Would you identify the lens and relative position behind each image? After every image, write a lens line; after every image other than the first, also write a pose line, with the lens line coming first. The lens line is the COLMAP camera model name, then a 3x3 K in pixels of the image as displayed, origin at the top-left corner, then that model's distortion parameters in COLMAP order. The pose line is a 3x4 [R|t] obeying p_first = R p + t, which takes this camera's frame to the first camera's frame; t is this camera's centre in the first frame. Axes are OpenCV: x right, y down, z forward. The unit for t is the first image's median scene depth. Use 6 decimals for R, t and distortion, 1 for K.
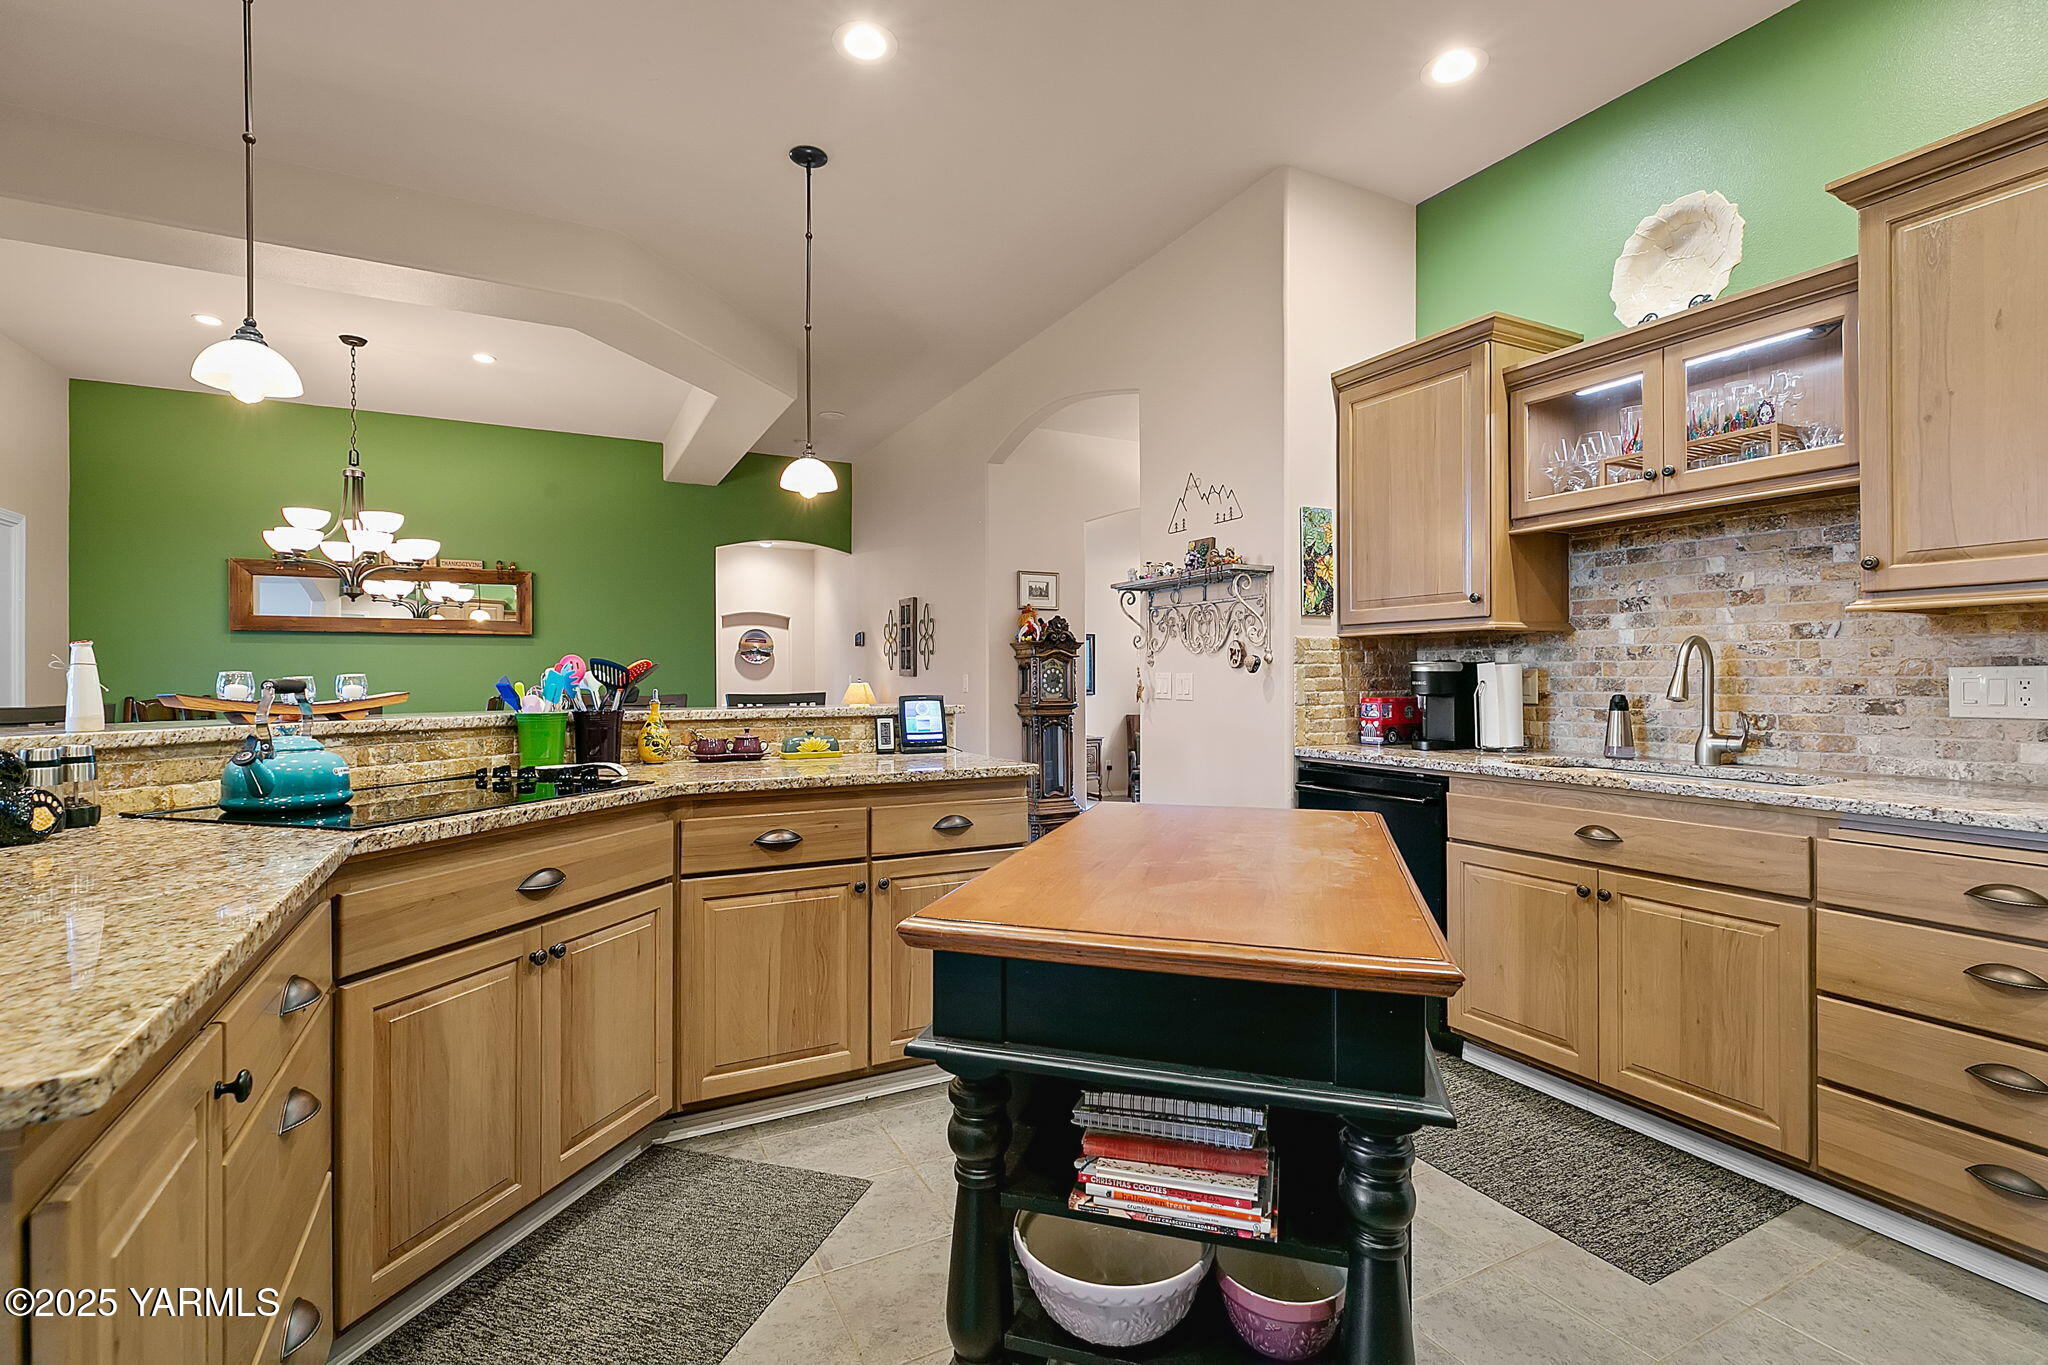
lens RADIAL K [[931.5, 0, 1031.3], [0, 931.5, 676.9], [0, 0, 1]] dist [0.005924, -0.000496]
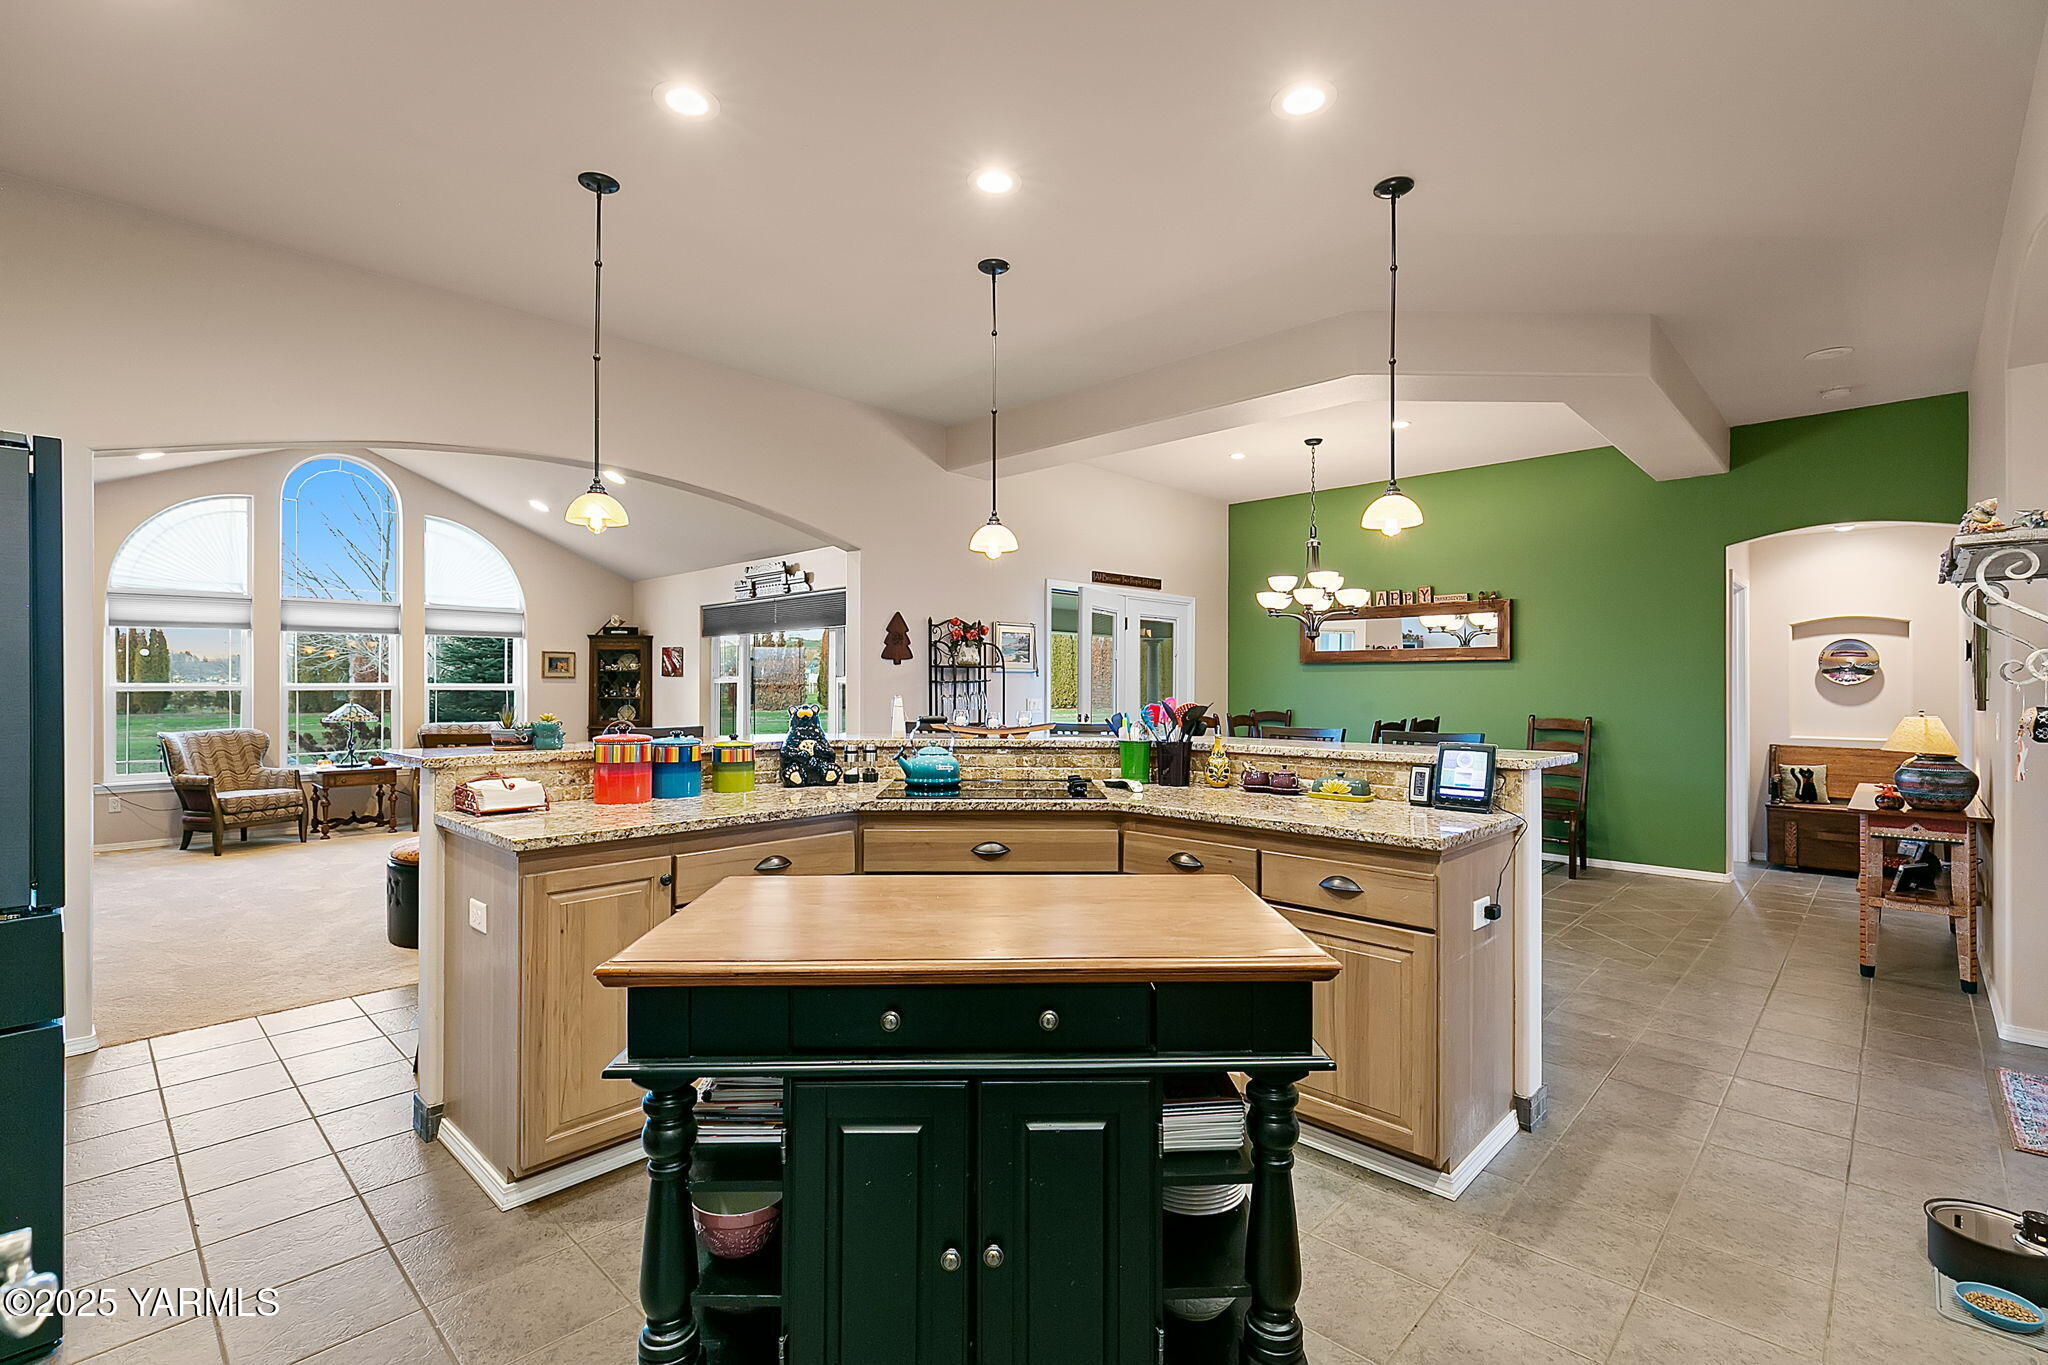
lens RADIAL K [[931.5, 0, 1027.6], [0, 931.5, 683.8], [0, 0, 1]] dist [0.005924, -0.000496]
pose [[0.311251, 0.004038, -0.950319, 0.598065], [-0.003564, 0.999989, 0.003082, -0.039585], [0.950321, 0.002428, 0.311262, 0.343817]]
